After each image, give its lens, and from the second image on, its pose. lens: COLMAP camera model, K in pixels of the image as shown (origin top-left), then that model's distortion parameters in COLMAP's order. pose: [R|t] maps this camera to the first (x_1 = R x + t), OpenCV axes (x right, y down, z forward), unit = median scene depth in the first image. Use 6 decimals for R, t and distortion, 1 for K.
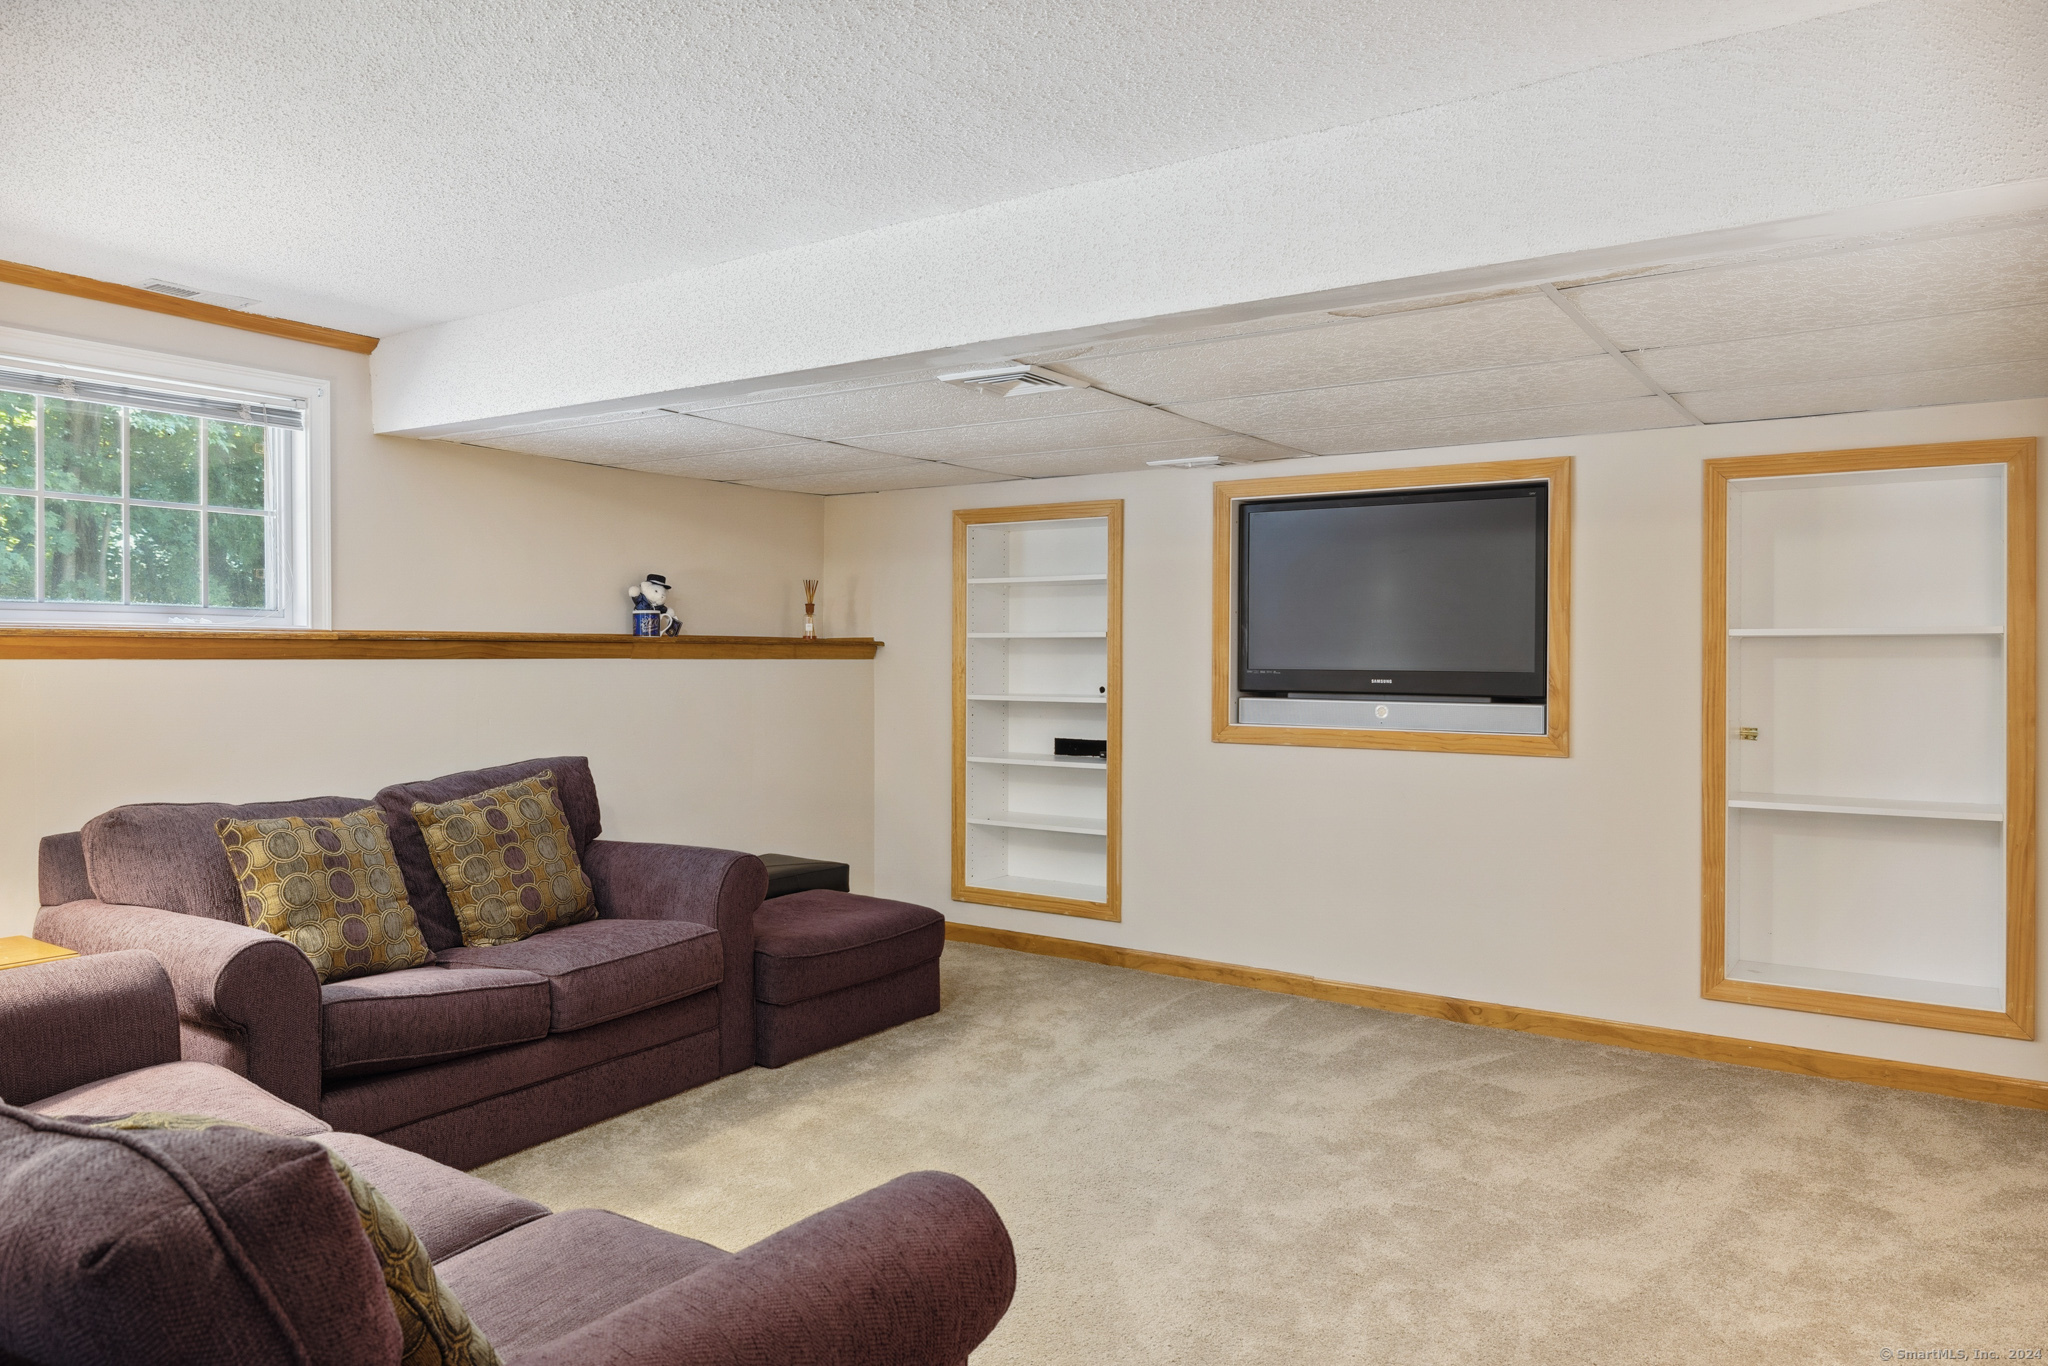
lens RADIAL K [[1402.0, 0, 1022.0], [0, 1402.0, 654.7], [0, 0, 1]] dist [-0.000502, -0.000471]
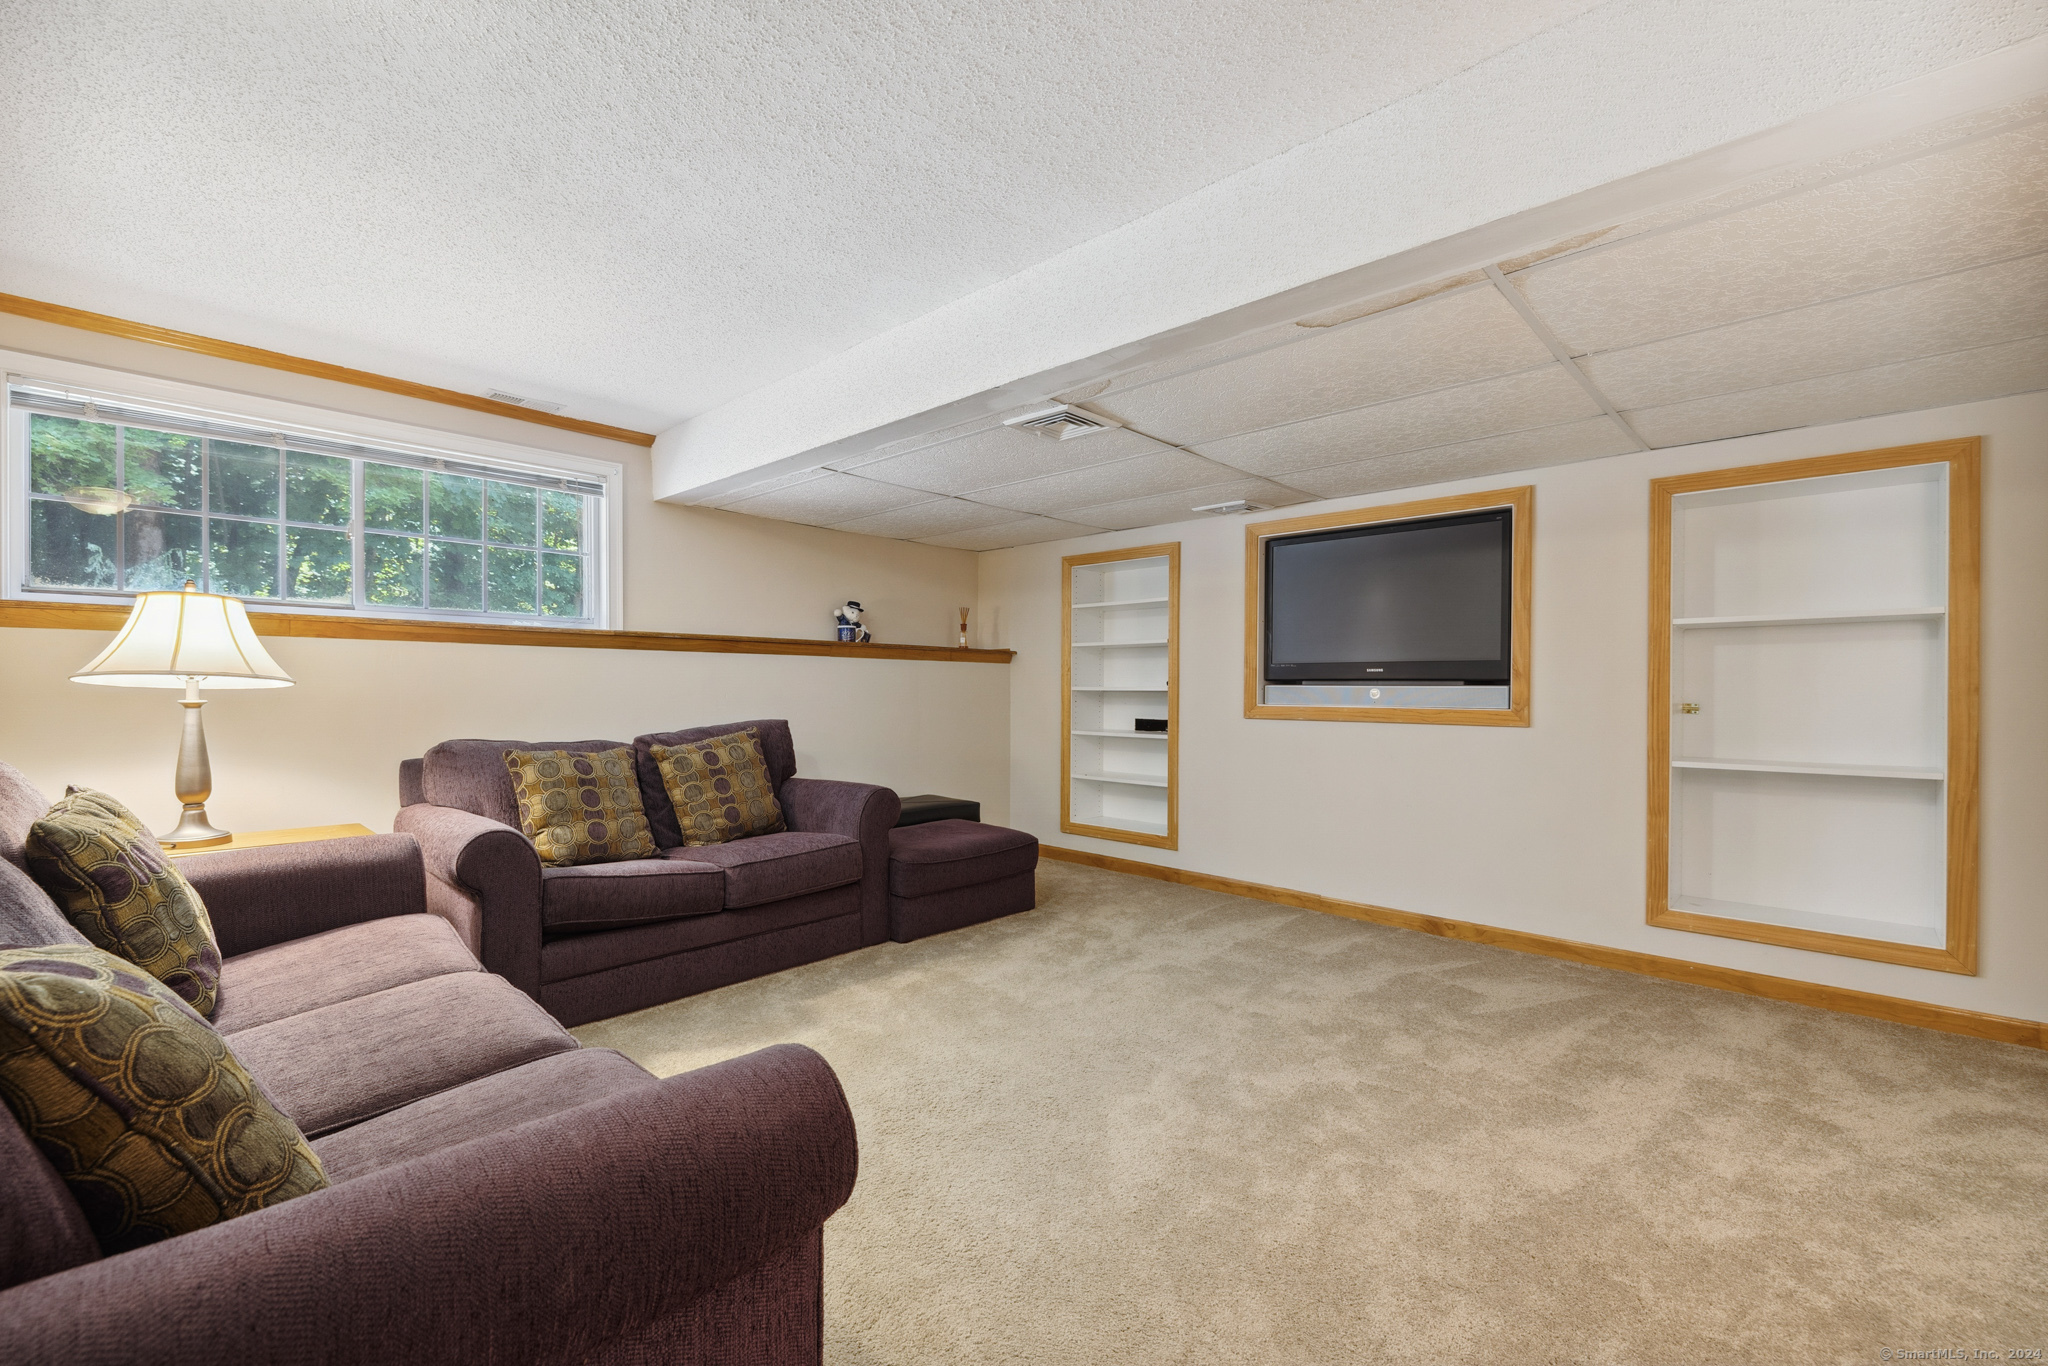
lens RADIAL K [[885.7, 0, 1011.9], [0, 885.7, 690.5], [0, 0, 1]] dist [0.001580, -0.000633]
pose [[0.985248, 0.002514, -0.171111, 0.082047], [-0.002321, 0.999996, 0.001325, 0.046887], [0.171114, -0.000908, 0.985251, 0.166243]]
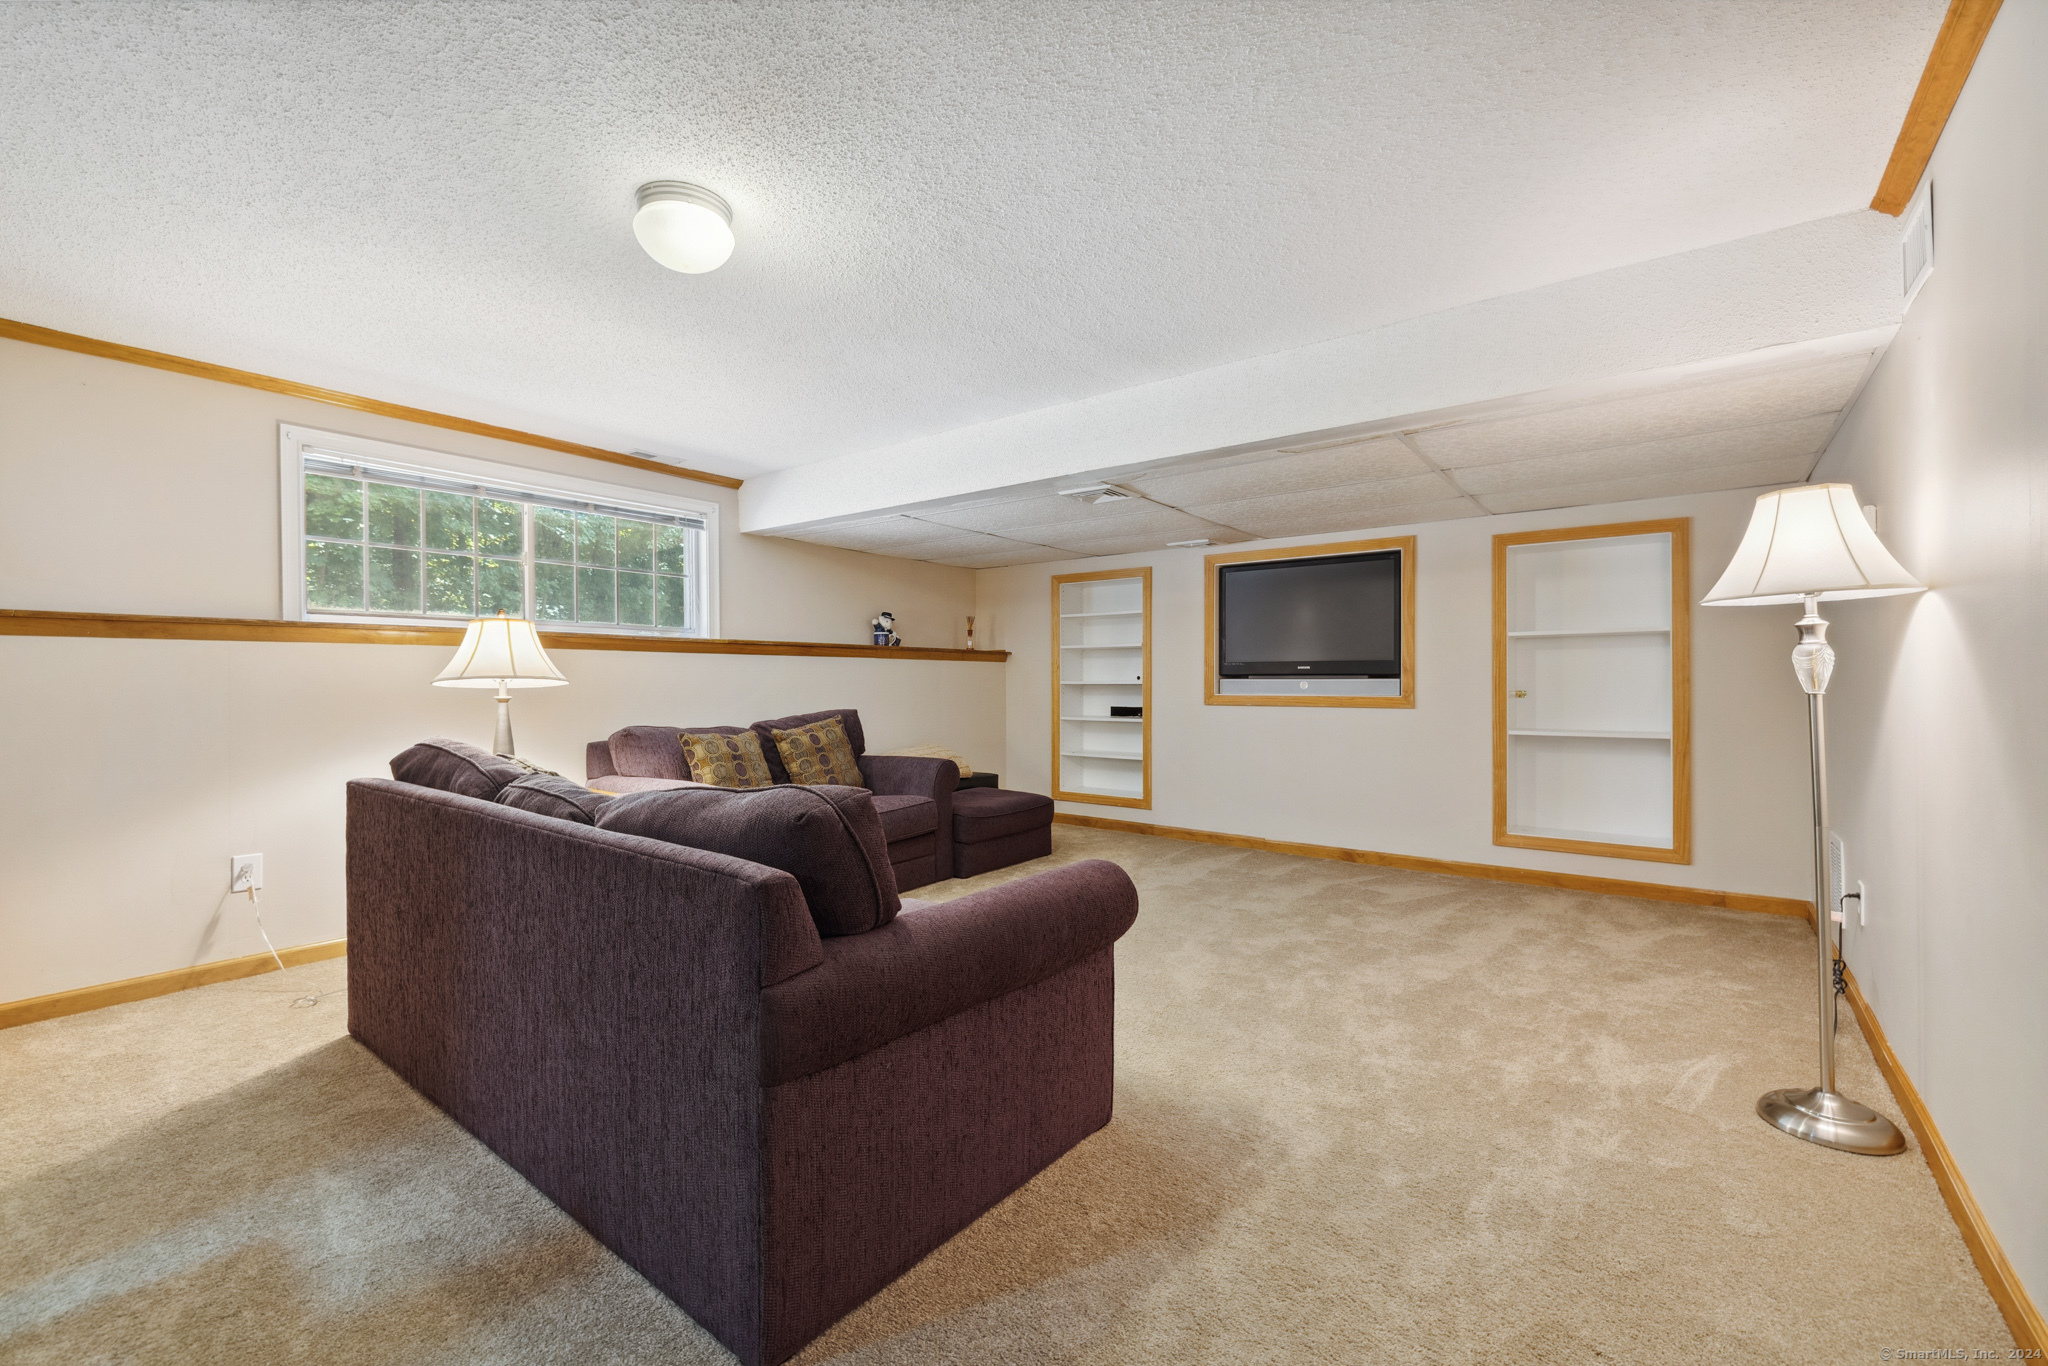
lens RADIAL K [[868.4, 0, 1017.3], [0, 868.4, 679.5], [0, 0, 1]] dist [0.000522, 0.000095]
pose [[0.998189, -0.004807, -0.059966, -0.042130], [0.004642, 0.999985, -0.002888, 0.044039], [0.059979, 0.002604, 0.998196, -0.120852]]
